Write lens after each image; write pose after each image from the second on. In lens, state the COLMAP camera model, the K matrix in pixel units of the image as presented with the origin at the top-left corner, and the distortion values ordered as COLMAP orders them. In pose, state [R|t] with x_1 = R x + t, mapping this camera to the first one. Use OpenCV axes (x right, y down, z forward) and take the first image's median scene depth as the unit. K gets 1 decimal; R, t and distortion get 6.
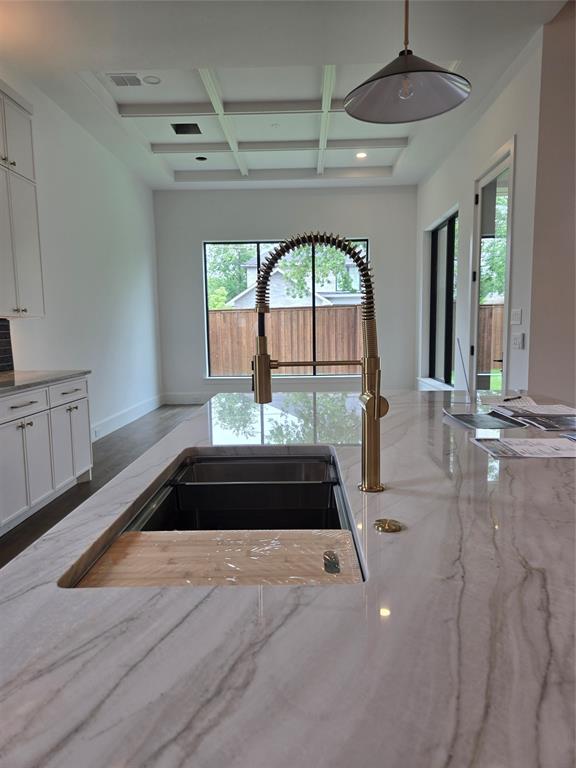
lens RADIAL K [[514.0, 0, 292.1], [0, 514.0, 392.2], [0, 0, 1]] dist [0.060937, -0.011743]
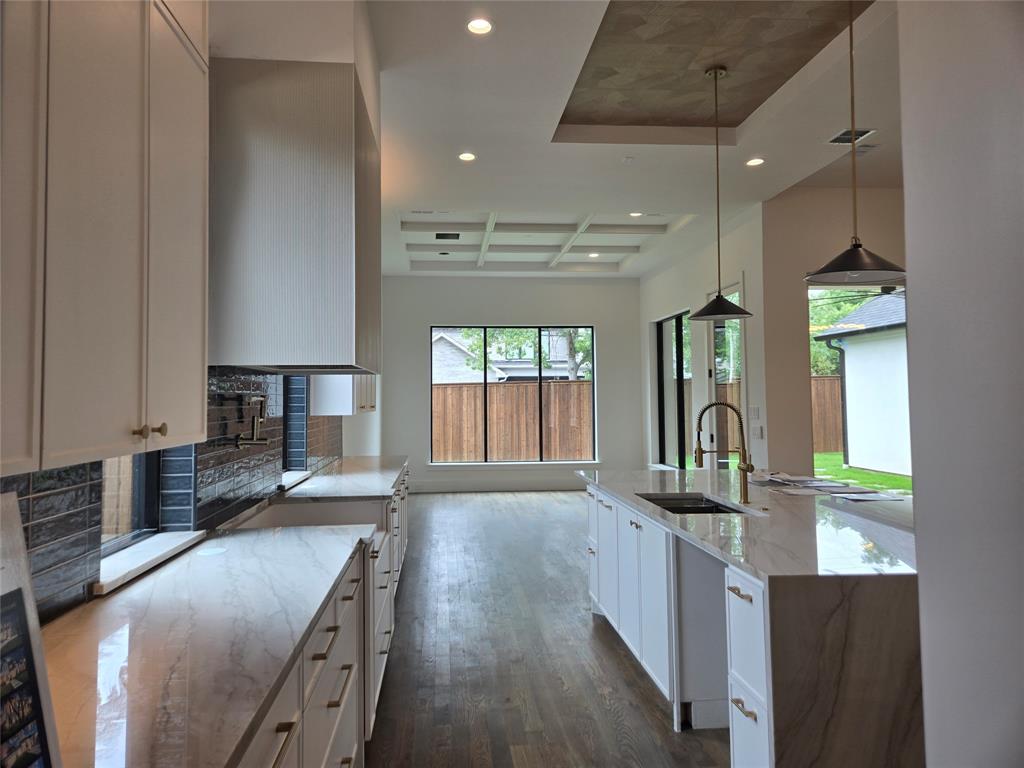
lens RADIAL K [[685.4, 0, 503.5], [0, 685.4, 374.6], [0, 0, 1]] dist [0.060937, -0.011743]
pose [[0.994017, 0.012122, 0.108551, -0.187605], [0.005618, 0.986833, -0.161646, 0.015278], [-0.109081, 0.161289, 0.980860, -0.308057]]
